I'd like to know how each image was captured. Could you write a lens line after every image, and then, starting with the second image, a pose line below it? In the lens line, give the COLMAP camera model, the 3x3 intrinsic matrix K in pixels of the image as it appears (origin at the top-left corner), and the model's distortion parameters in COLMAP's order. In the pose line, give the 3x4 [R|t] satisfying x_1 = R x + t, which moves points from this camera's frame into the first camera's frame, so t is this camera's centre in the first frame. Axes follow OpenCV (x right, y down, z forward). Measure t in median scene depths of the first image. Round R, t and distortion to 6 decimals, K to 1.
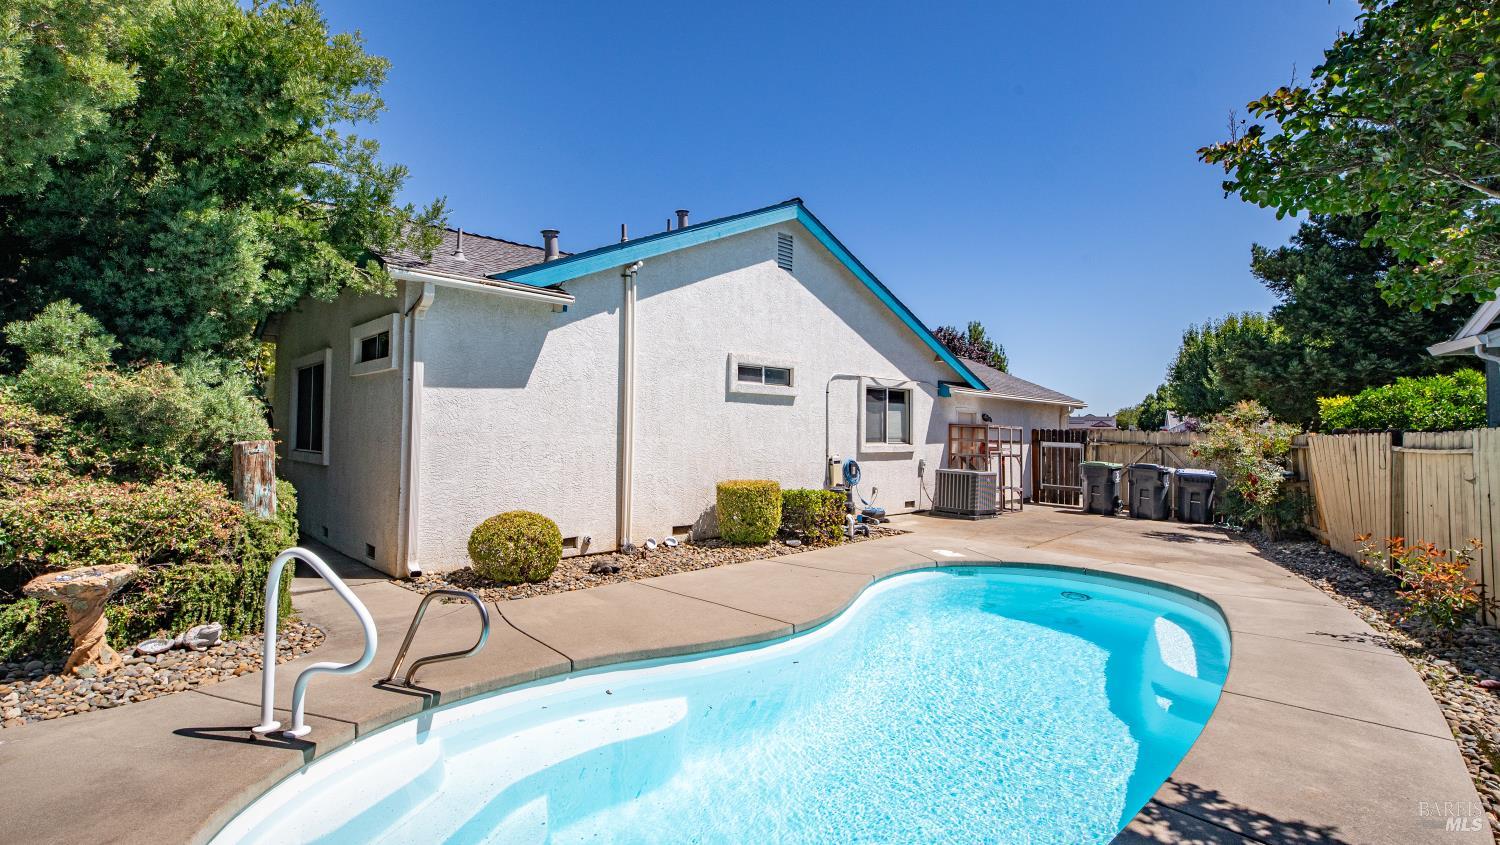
lens RADIAL K [[681.7, 0, 738.0], [0, 681.7, 418.2], [0, 0, 1]] dist [0.003144, 0.000022]
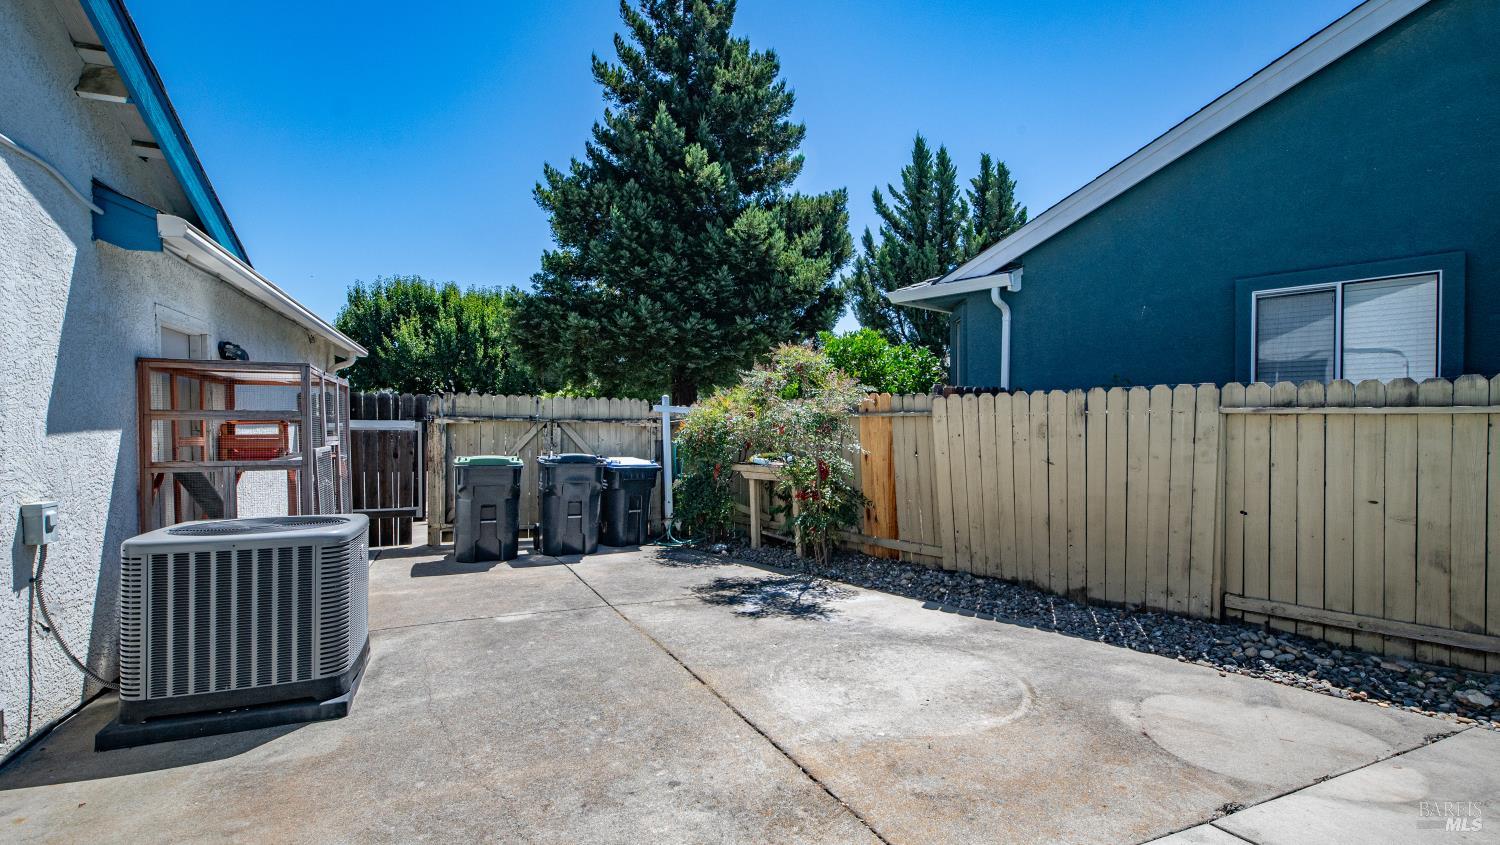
lens RADIAL K [[673.4, 0, 746.3], [0, 673.4, 433.9], [0, 0, 1]] dist [0.003453, -0.000034]
pose [[0.357943, -0.039478, 0.932909, 0.153326], [-0.008351, 0.998931, 0.045476, 0.026465], [-0.933706, -0.024069, 0.357230, 0.721500]]
